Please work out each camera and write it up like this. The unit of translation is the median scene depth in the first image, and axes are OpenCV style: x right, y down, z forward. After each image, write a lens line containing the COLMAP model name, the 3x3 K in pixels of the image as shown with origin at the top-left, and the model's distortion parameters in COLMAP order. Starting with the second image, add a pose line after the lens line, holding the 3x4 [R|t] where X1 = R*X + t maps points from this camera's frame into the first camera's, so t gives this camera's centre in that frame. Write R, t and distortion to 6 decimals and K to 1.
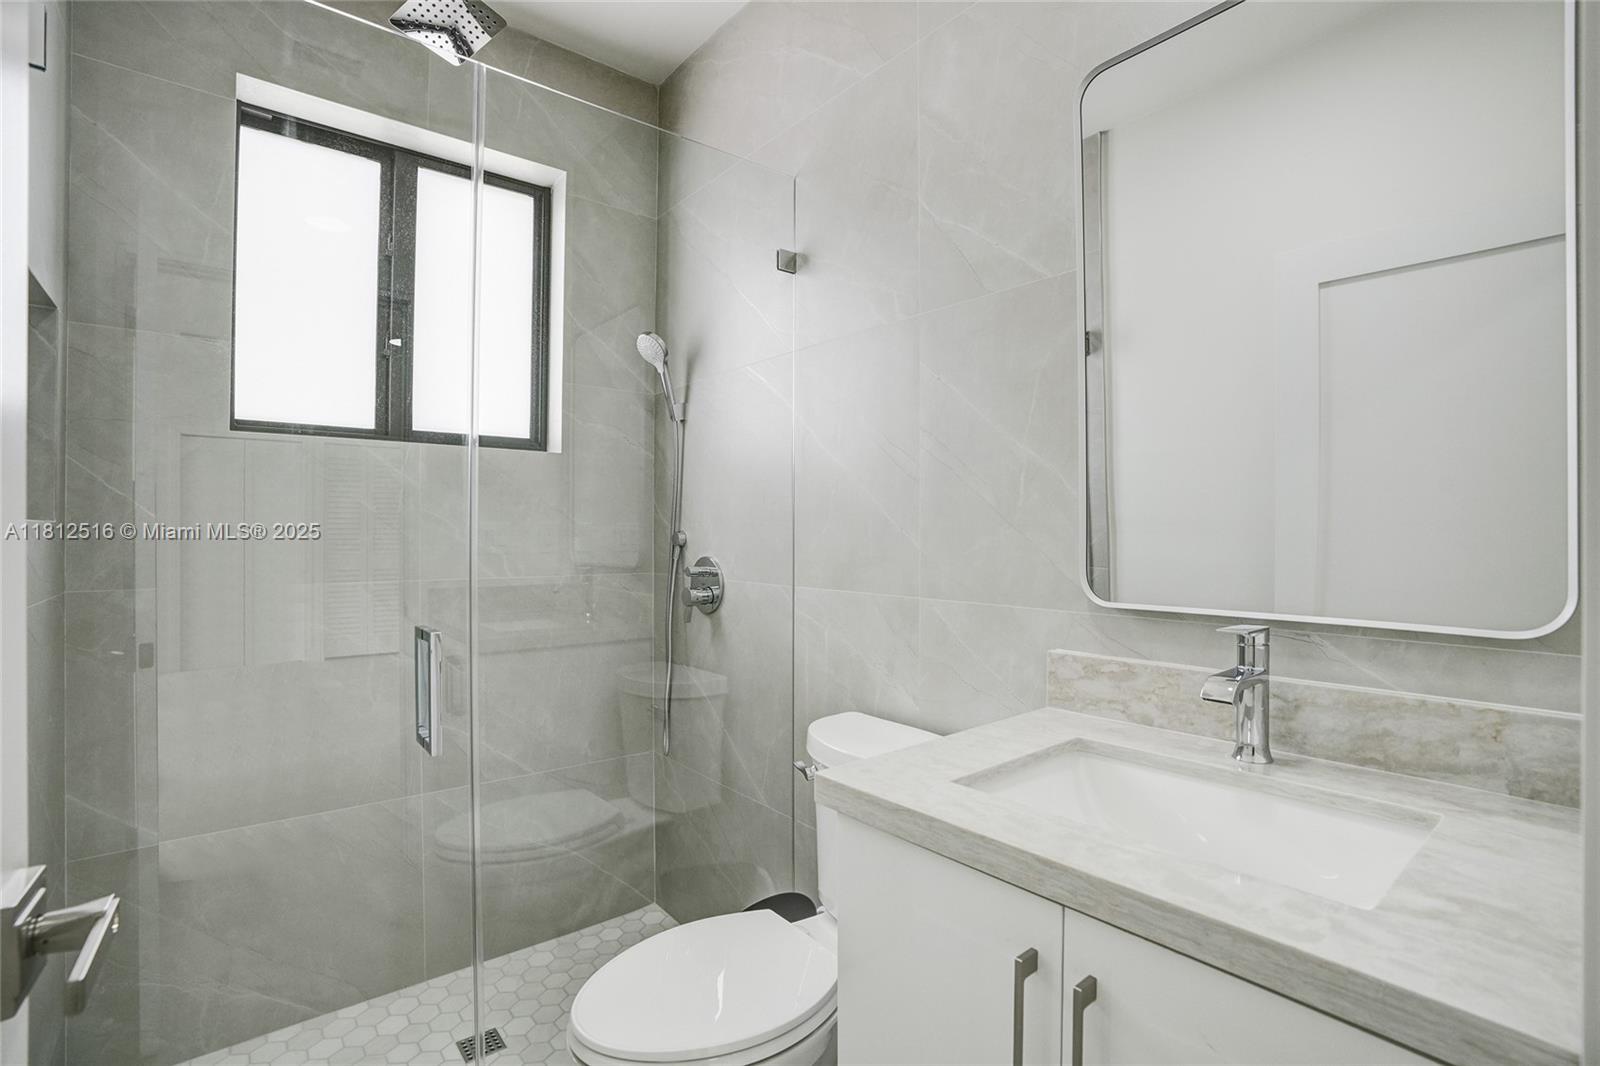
lens RADIAL K [[736.0, 0, 807.9], [0, 736.0, 530.6], [0, 0, 1]] dist [-0.009773, 0.000205]
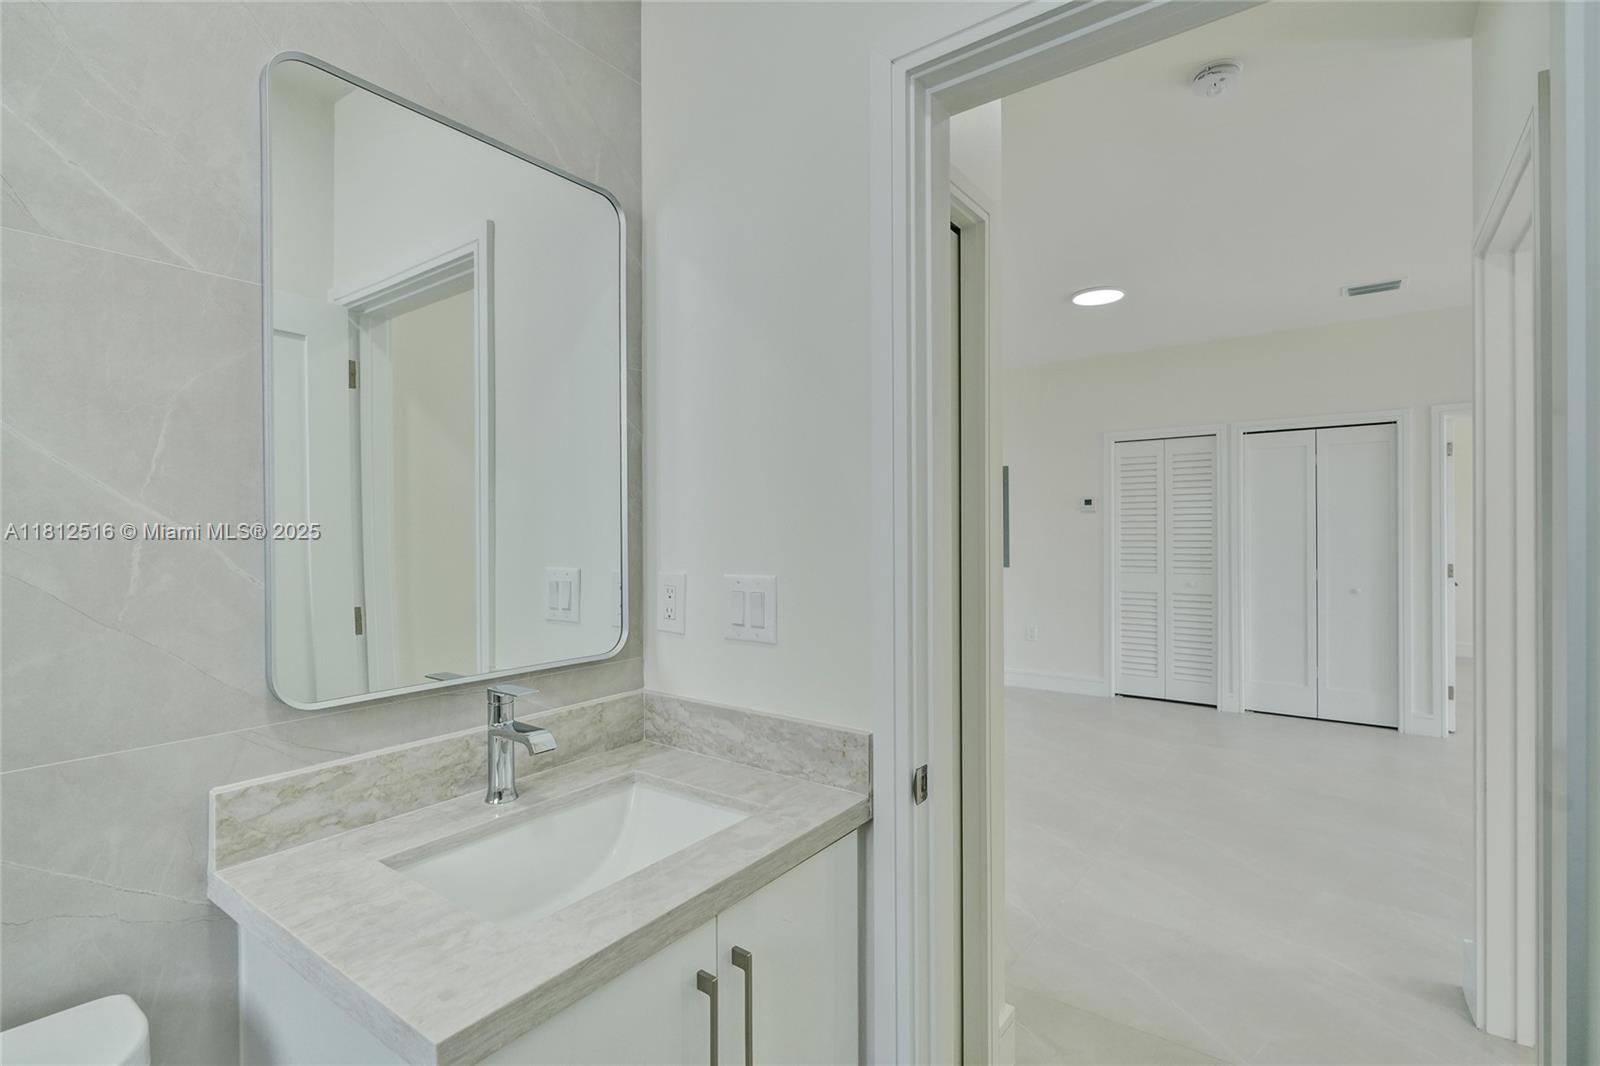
lens RADIAL K [[747.1, 0, 800.0], [0, 747.1, 533.0], [0, 0, 1]] dist [-0.002426, -0.000564]
pose [[-0.229026, -0.001511, 0.973419, -0.741740], [0.006292, 0.999976, 0.003033, -0.130568], [-0.973400, 0.006820, -0.229011, 0.870569]]
